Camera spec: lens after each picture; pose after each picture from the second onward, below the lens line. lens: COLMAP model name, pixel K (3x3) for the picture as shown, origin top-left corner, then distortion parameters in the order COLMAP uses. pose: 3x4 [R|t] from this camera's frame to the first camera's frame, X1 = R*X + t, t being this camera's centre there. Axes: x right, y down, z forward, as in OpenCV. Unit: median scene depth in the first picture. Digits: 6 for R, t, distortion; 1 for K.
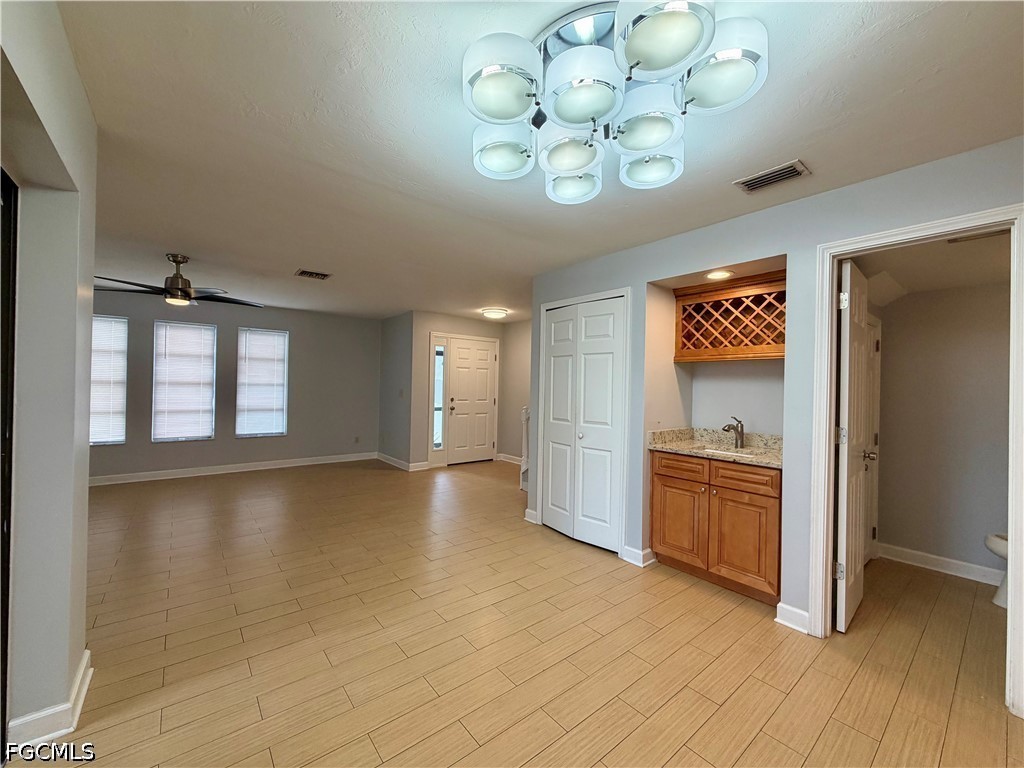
lens RADIAL K [[408.7, 0, 509.1], [0, 408.7, 384.2], [0, 0, 1]] dist [-0.000256, 0.000131]
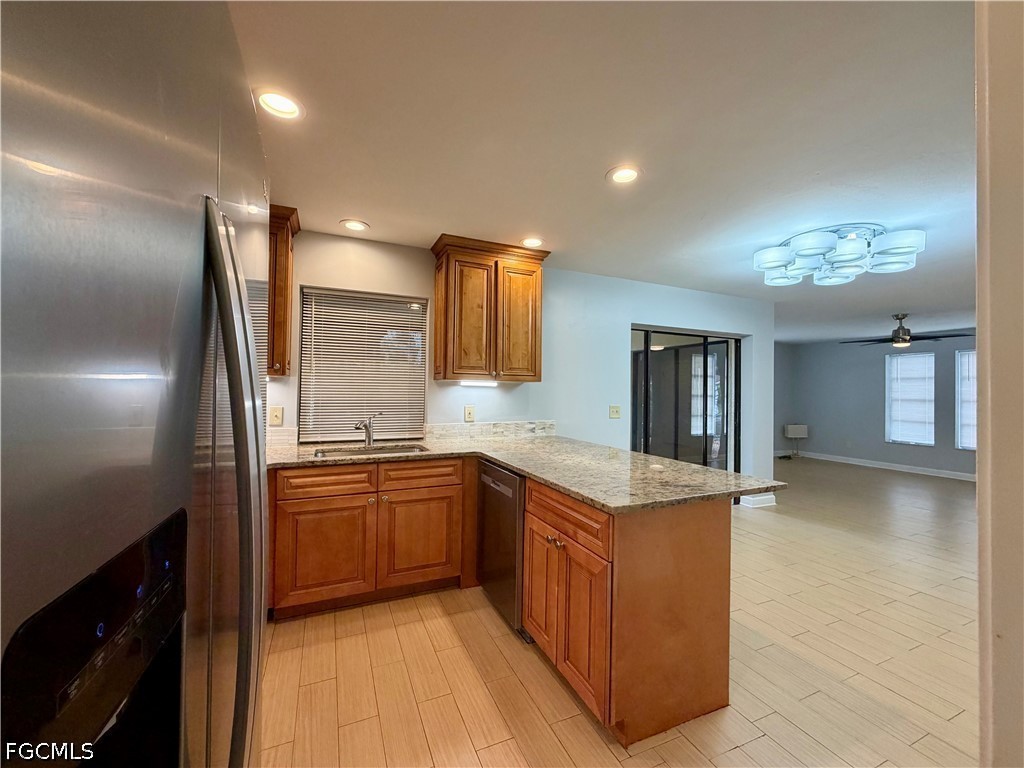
lens RADIAL K [[408.7, 0, 508.7], [0, 408.7, 384.2], [0, 0, 1]] dist [-0.000256, 0.000131]
pose [[-0.263412, -0.042185, -0.963761, 1.064365], [-0.018671, 0.999079, -0.038628, 0.028248], [0.964503, 0.007820, -0.263957, 0.009831]]
